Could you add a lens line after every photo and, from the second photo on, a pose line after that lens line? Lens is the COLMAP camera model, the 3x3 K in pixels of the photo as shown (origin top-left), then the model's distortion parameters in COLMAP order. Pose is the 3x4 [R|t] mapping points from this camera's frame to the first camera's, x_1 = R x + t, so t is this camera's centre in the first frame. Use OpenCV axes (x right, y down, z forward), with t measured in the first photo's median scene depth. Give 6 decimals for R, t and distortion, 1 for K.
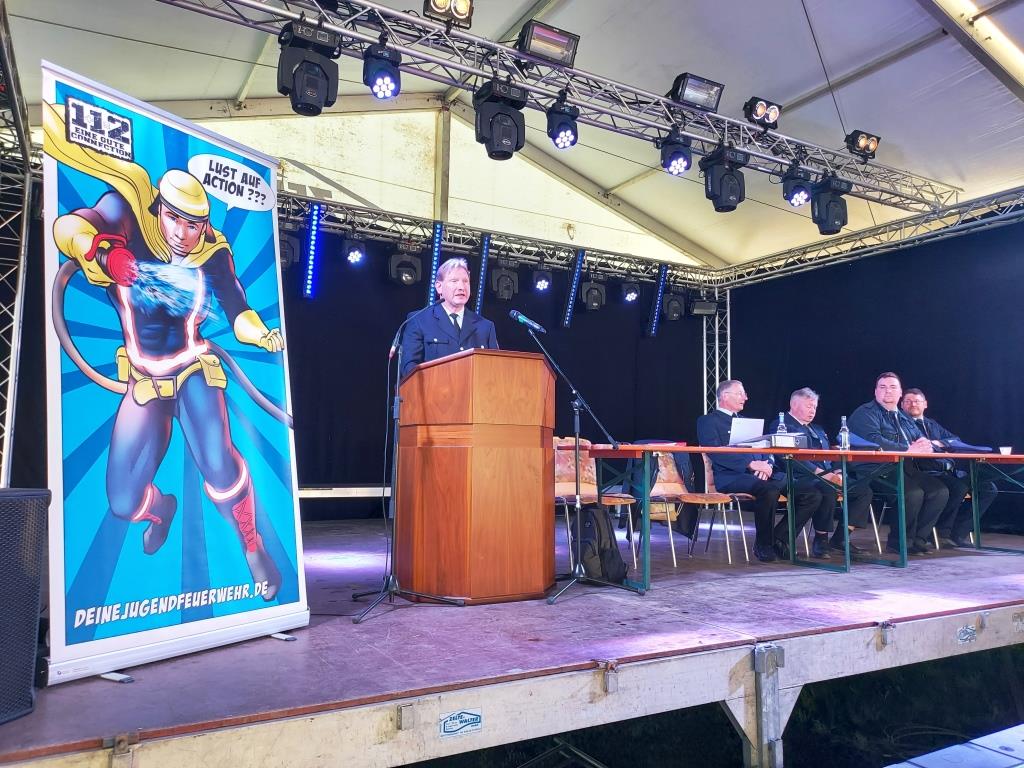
lens RADIAL K [[747.6, 0, 510.5], [0, 747.6, 412.0], [0, 0, 1]] dist [0.016652, -0.001987]
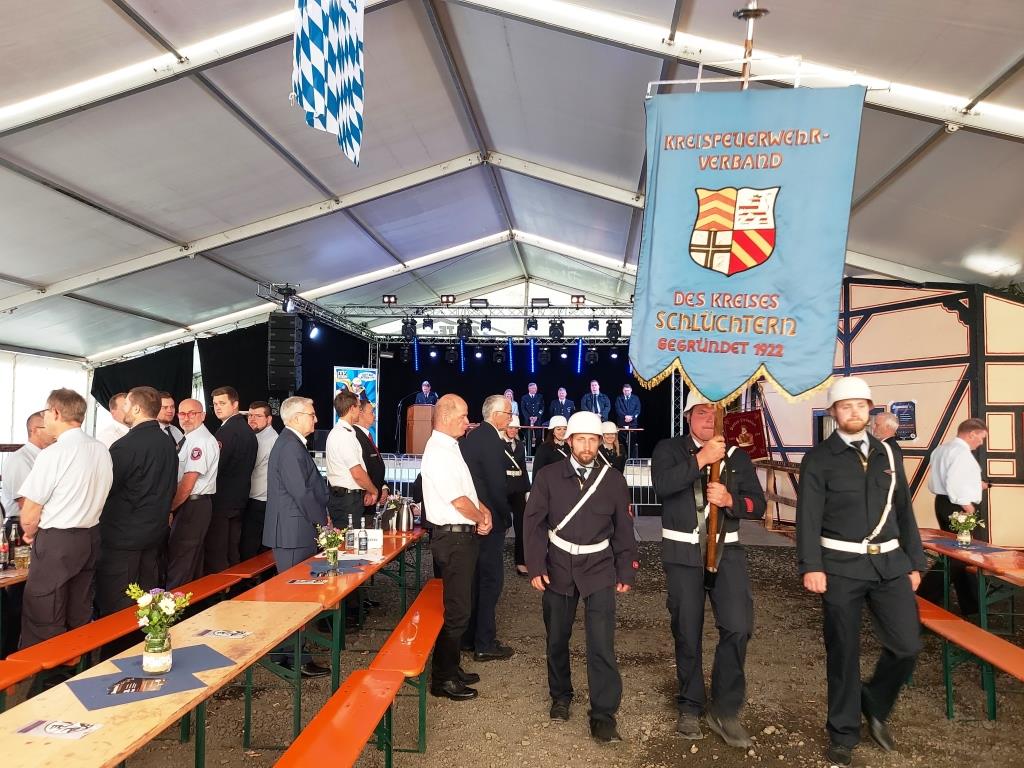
lens RADIAL K [[747.6, 0, 510.5], [0, 747.6, 412.0], [0, 0, 1]] dist [0.016652, -0.001987]
pose [[0.809459, -0.008615, -0.587114, 4.029938], [0.020598, 0.999694, 0.013729, -0.111228], [0.586816, -0.023206, 0.809388, -3.077360]]
